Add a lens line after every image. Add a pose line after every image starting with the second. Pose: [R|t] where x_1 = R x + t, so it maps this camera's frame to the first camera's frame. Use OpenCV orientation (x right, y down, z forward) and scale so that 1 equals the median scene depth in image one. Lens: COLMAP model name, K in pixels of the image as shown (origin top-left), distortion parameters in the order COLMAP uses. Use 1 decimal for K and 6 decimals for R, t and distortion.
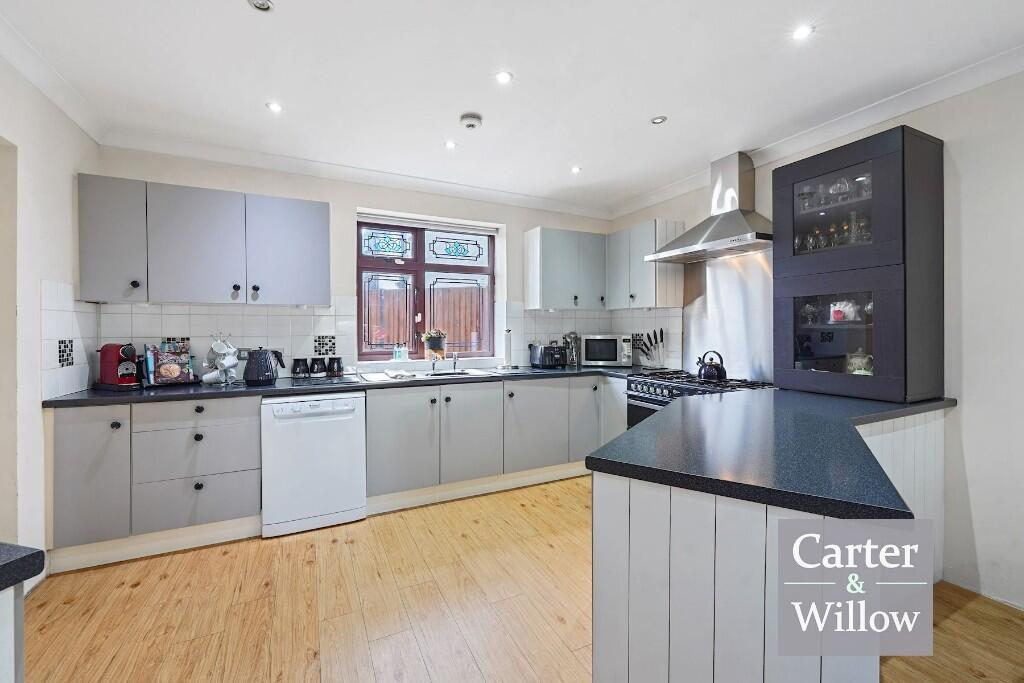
lens RADIAL K [[419.3, 0, 512.5], [0, 419.3, 333.5], [0, 0, 1]] dist [-0.000195, 0.000002]
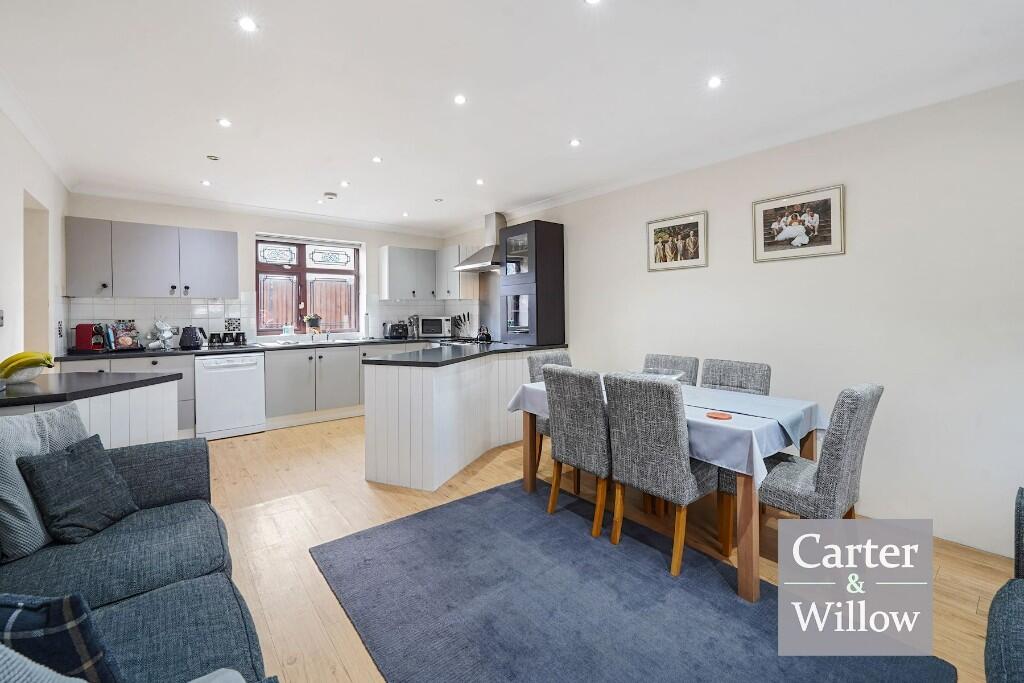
lens RADIAL K [[422.3, 0, 511.5], [0, 422.3, 314.6], [0, 0, 1]] dist [-0.000606, -0.000115]
pose [[0.974894, -0.006388, 0.222580, 0.187036], [0.007904, 0.999951, -0.005922, 0.009847], [-0.222531, 0.007533, 0.974897, -0.690093]]
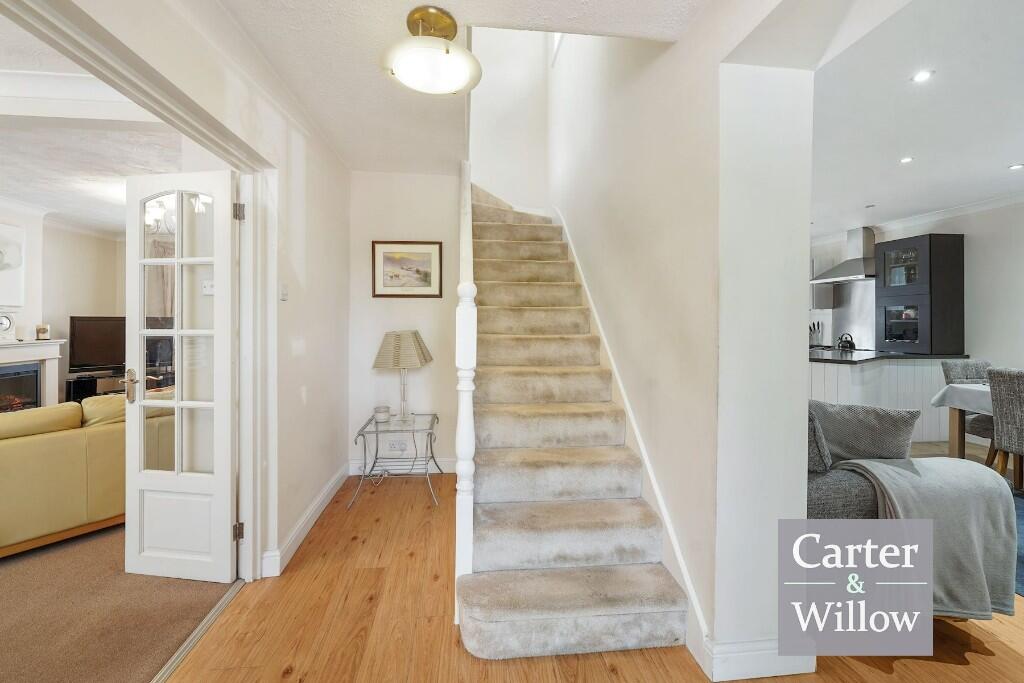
lens RADIAL K [[413.0, 0, 513.8], [0, 413.0, 319.2], [0, 0, 1]] dist [-0.009785, -0.000195]
pose [[0.938687, 0.010339, -0.344616, -0.268306], [-0.014709, 0.999841, -0.010068, 0.017157], [0.344457, 0.014520, 0.938690, -1.154680]]
